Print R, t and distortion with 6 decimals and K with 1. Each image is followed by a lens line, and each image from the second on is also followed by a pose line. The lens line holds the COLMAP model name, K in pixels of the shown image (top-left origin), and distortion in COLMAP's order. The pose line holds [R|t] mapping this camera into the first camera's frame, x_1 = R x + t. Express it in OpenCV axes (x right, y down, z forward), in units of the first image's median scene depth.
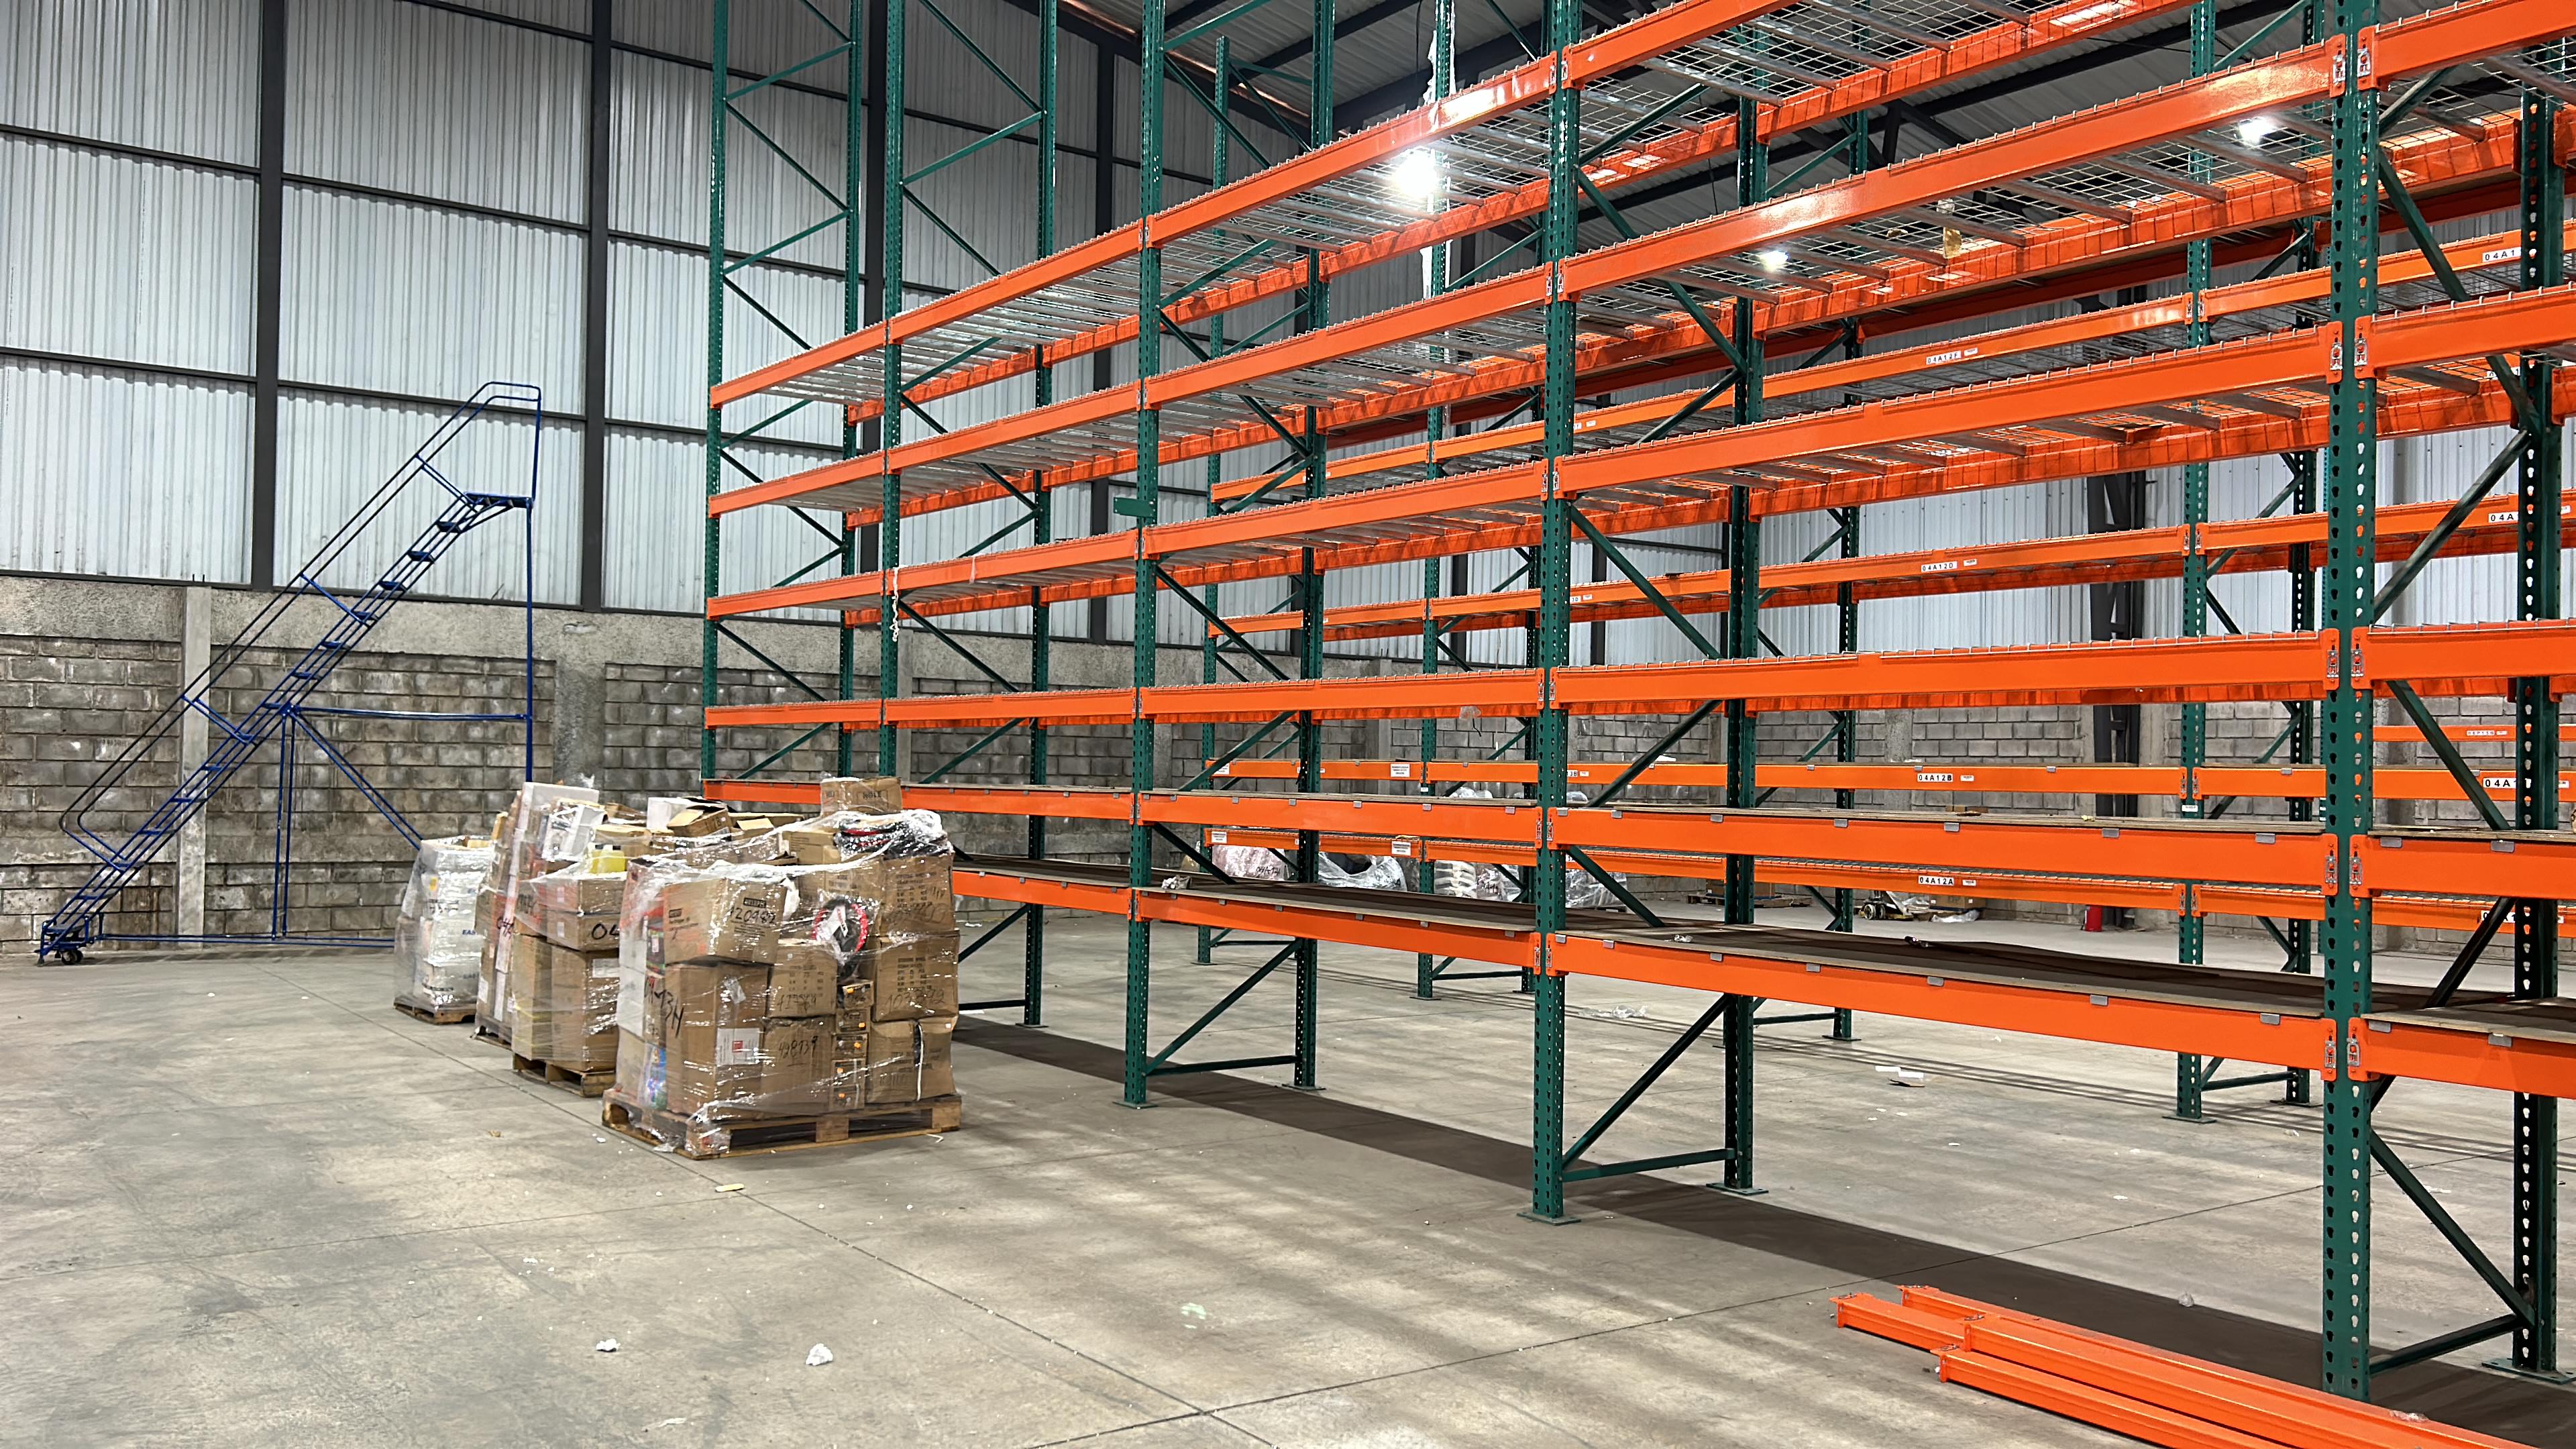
lens RADIAL K [[2027.4, 0, 1303.6], [0, 2027.4, 732.2], [0, 0, 1]] dist [0.064914, -0.076398]
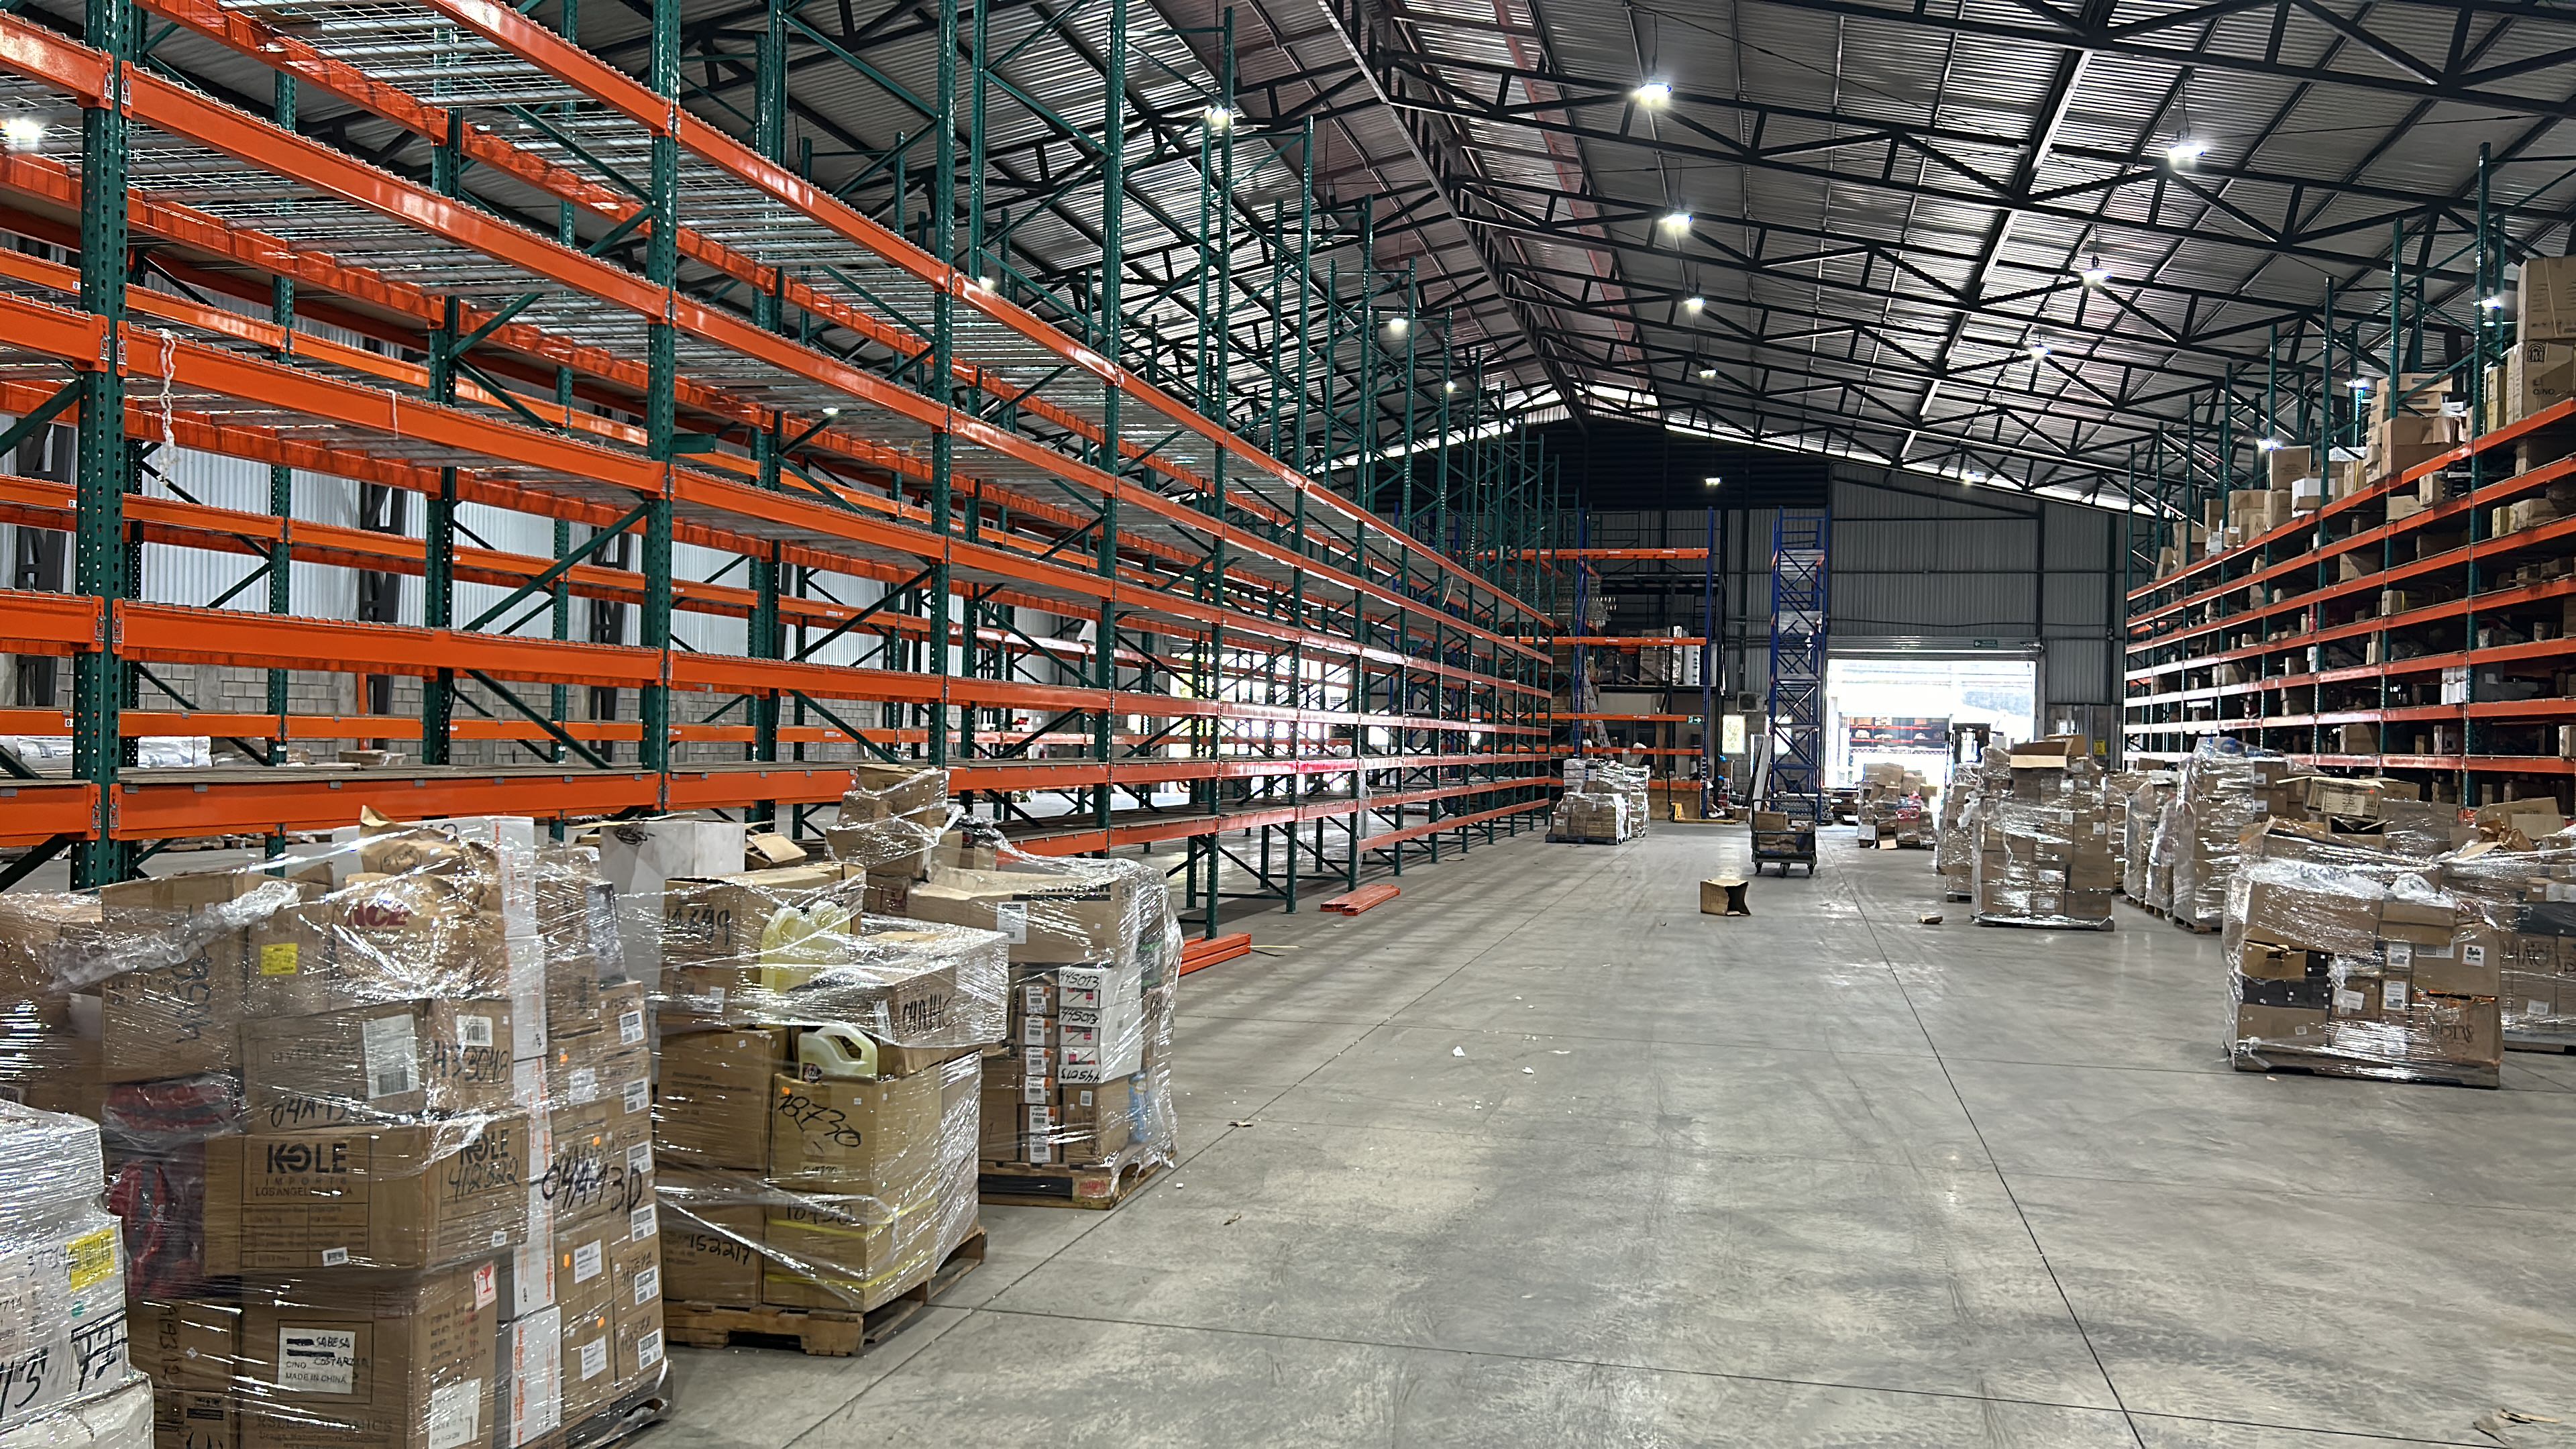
lens RADIAL K [[2027.4, 0, 1305.4], [0, 2027.4, 748.0], [0, 0, 1]] dist [0.064914, -0.076398]
pose [[-0.638942, -0.023072, 0.768909, -0.605881], [-0.034765, 0.999395, 0.001099, 0.006220], [-0.768469, -0.026029, -0.639357, 0.914958]]
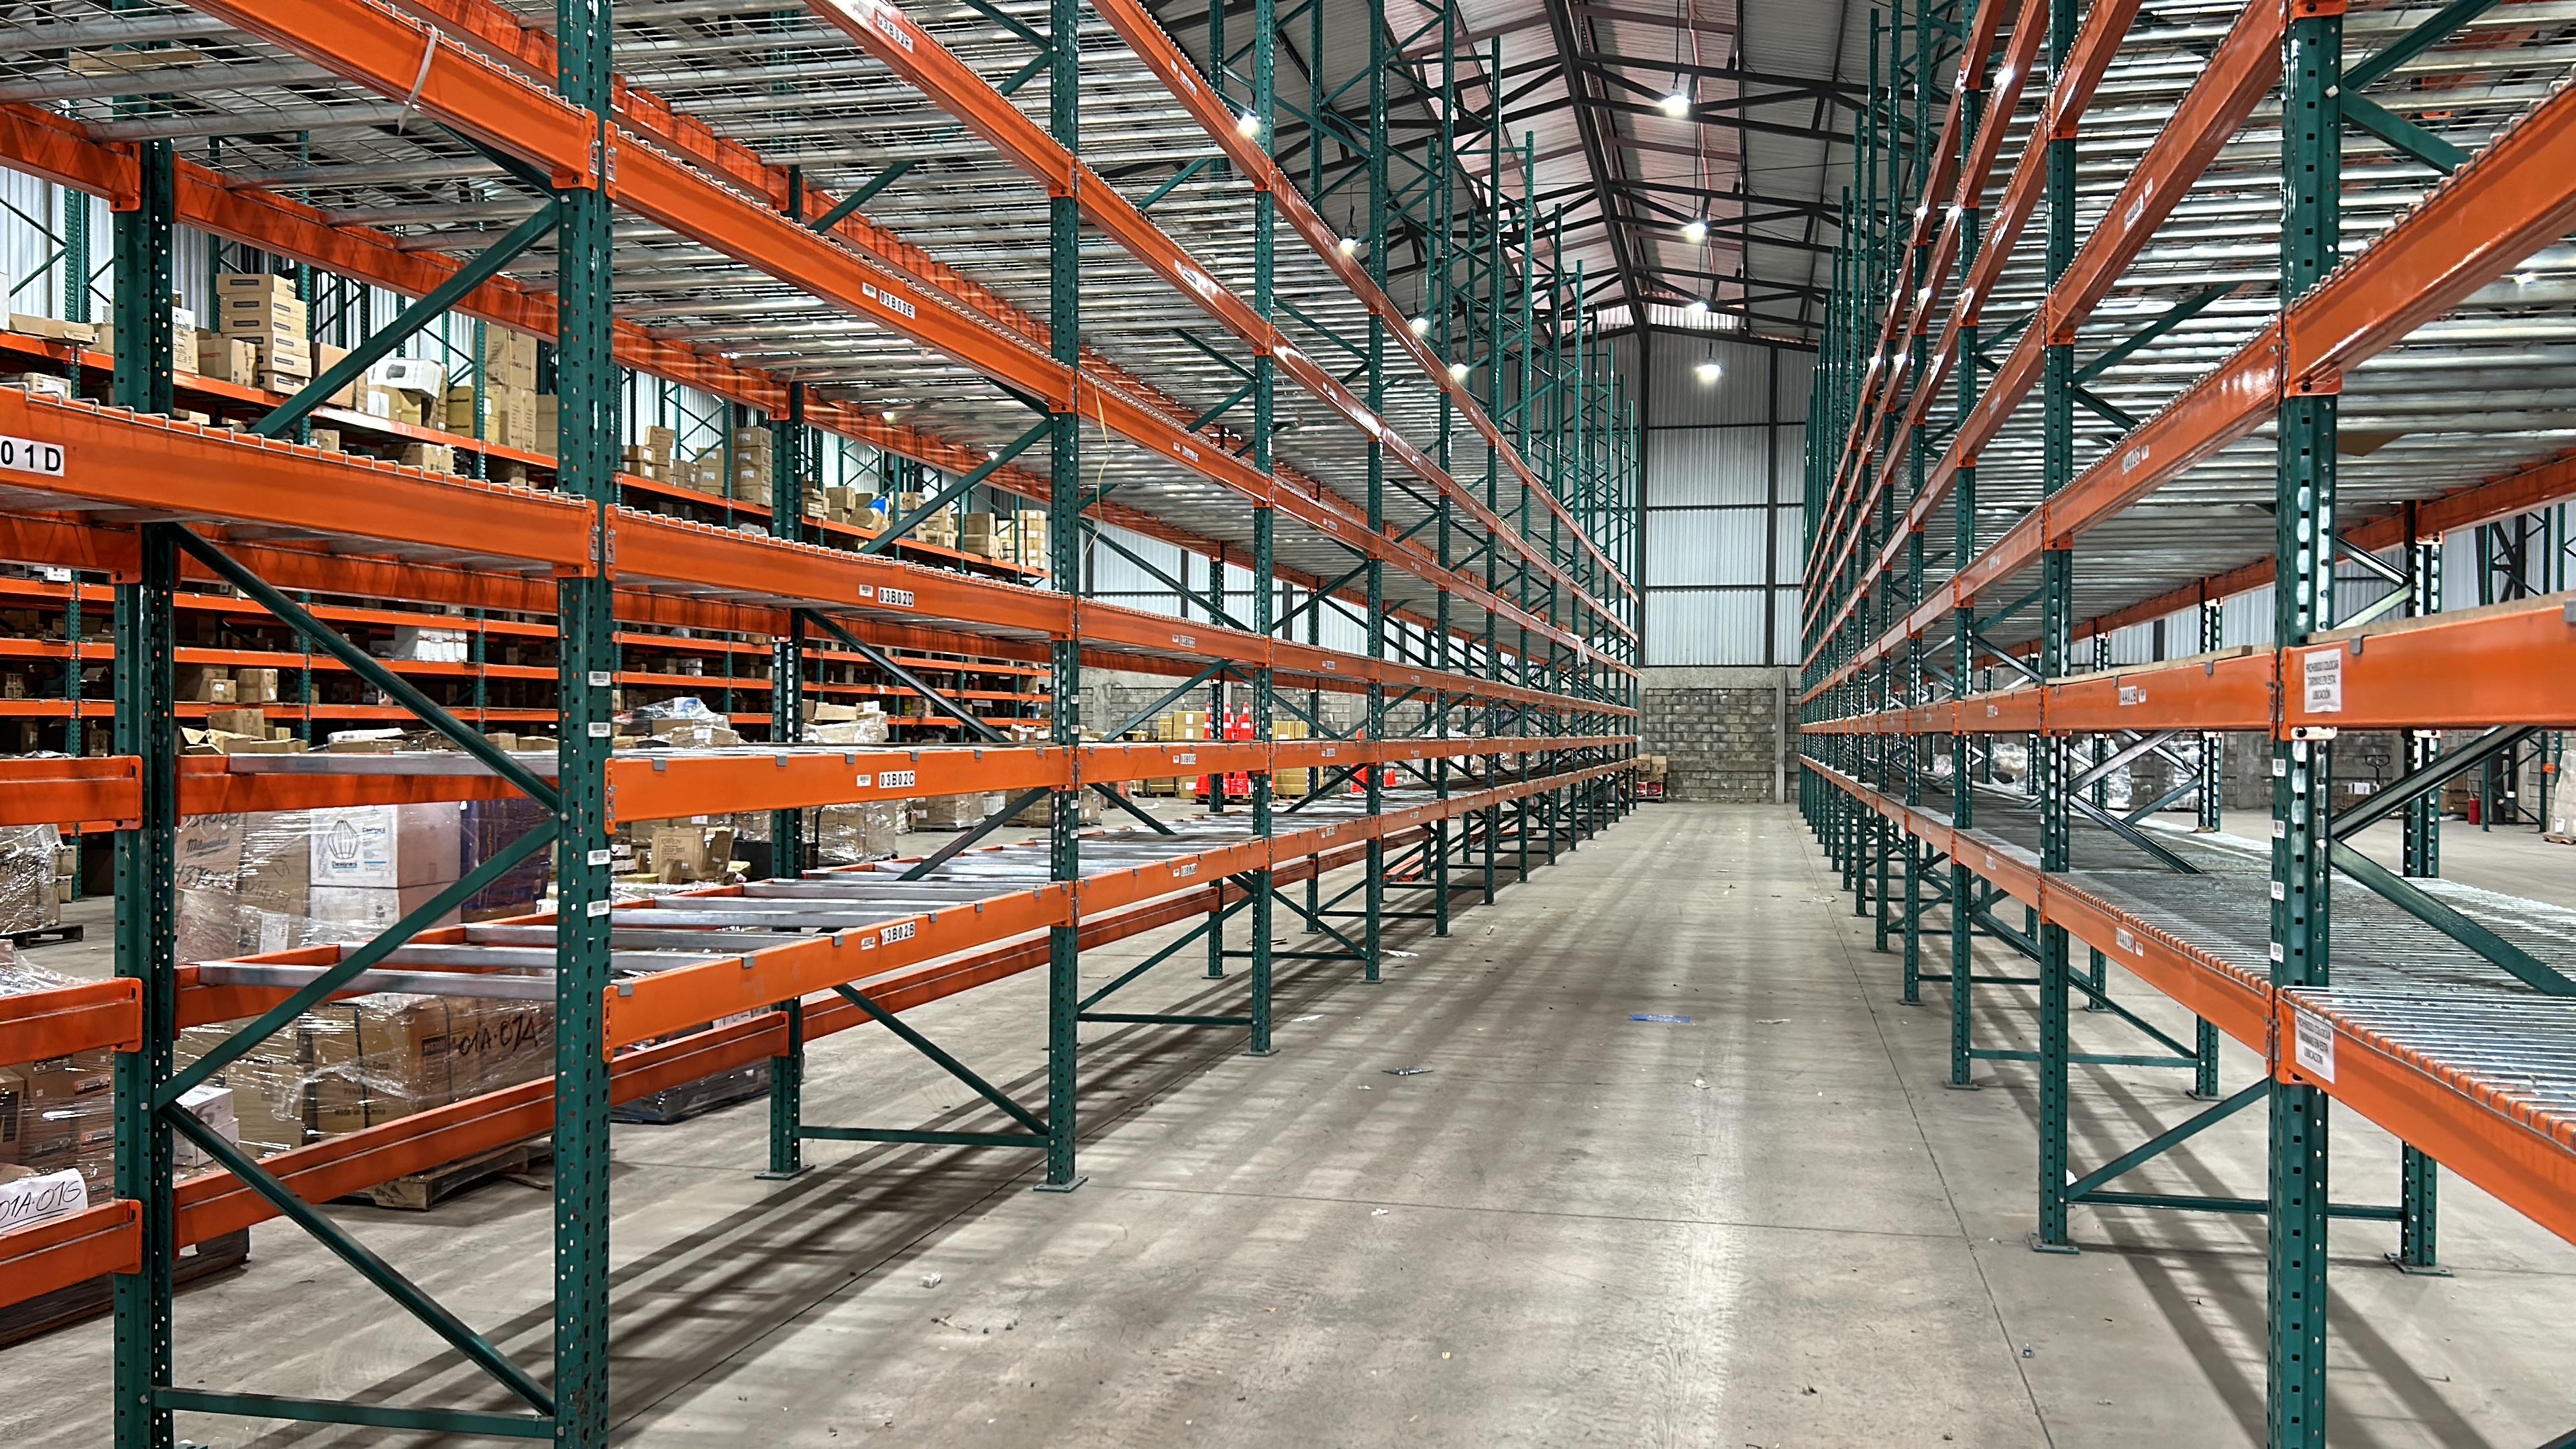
lens RADIAL K [[2027.4, 0, 1309.3], [0, 2027.4, 739.3], [0, 0, 1]] dist [0.064914, -0.076398]
pose [[0.653605, -0.011428, -0.756750, 1.433626], [0.019655, 0.999805, 0.001877, 0.017048], [0.756581, -0.016100, 0.653702, -0.983154]]
